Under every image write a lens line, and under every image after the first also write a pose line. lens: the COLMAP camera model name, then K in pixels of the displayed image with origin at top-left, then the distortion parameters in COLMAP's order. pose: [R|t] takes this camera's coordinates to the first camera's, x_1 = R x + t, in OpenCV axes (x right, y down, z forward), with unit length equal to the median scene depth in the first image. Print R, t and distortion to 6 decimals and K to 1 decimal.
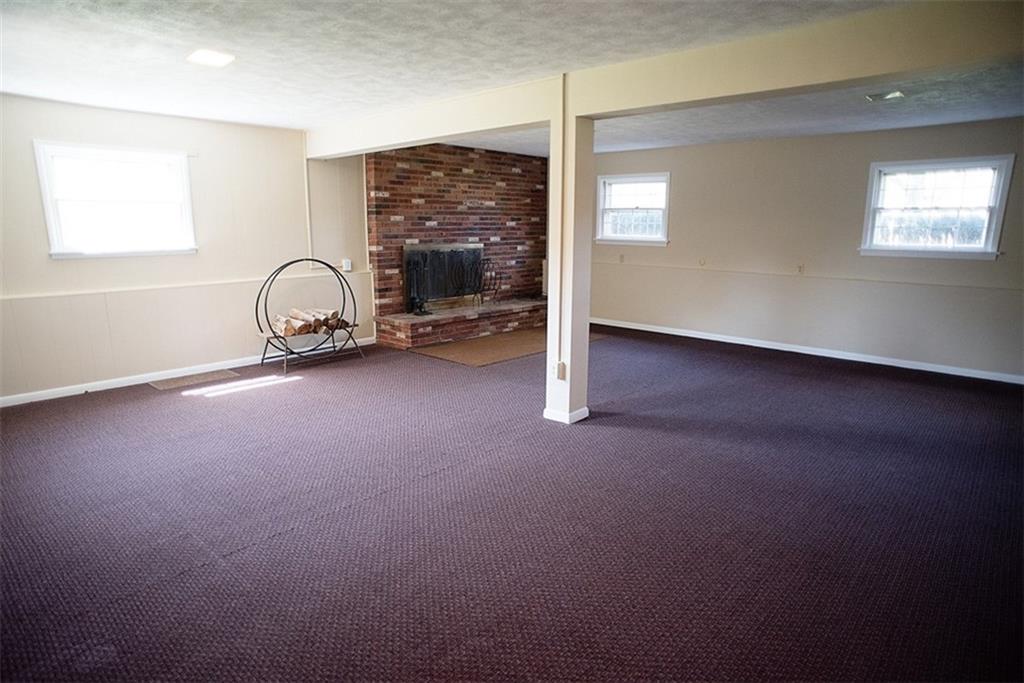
lens RADIAL K [[576.5, 0, 522.1], [0, 576.5, 341.0], [0, 0, 1]] dist [-0.024831, 0.025027]
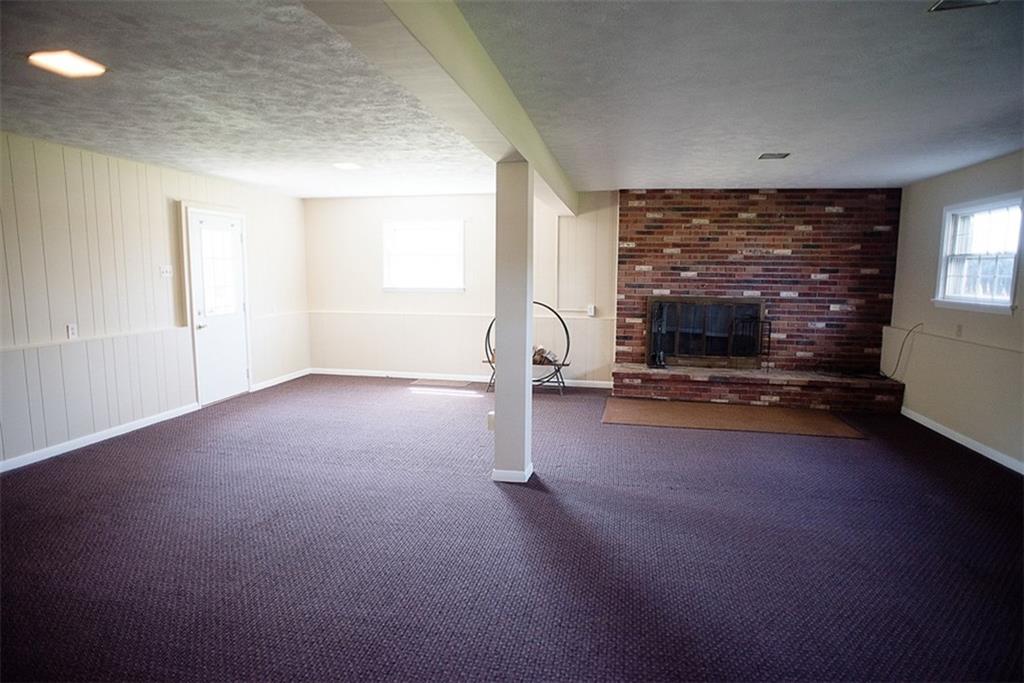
lens RADIAL K [[576.5, 0, 520.6], [0, 576.5, 345.8], [0, 0, 1]] dist [-0.024831, 0.025027]
pose [[0.558236, 0.109596, -0.822412, 0.463367], [-0.180126, 0.983604, 0.008811, -0.047640], [0.809893, 0.143220, 0.568824, 0.259399]]
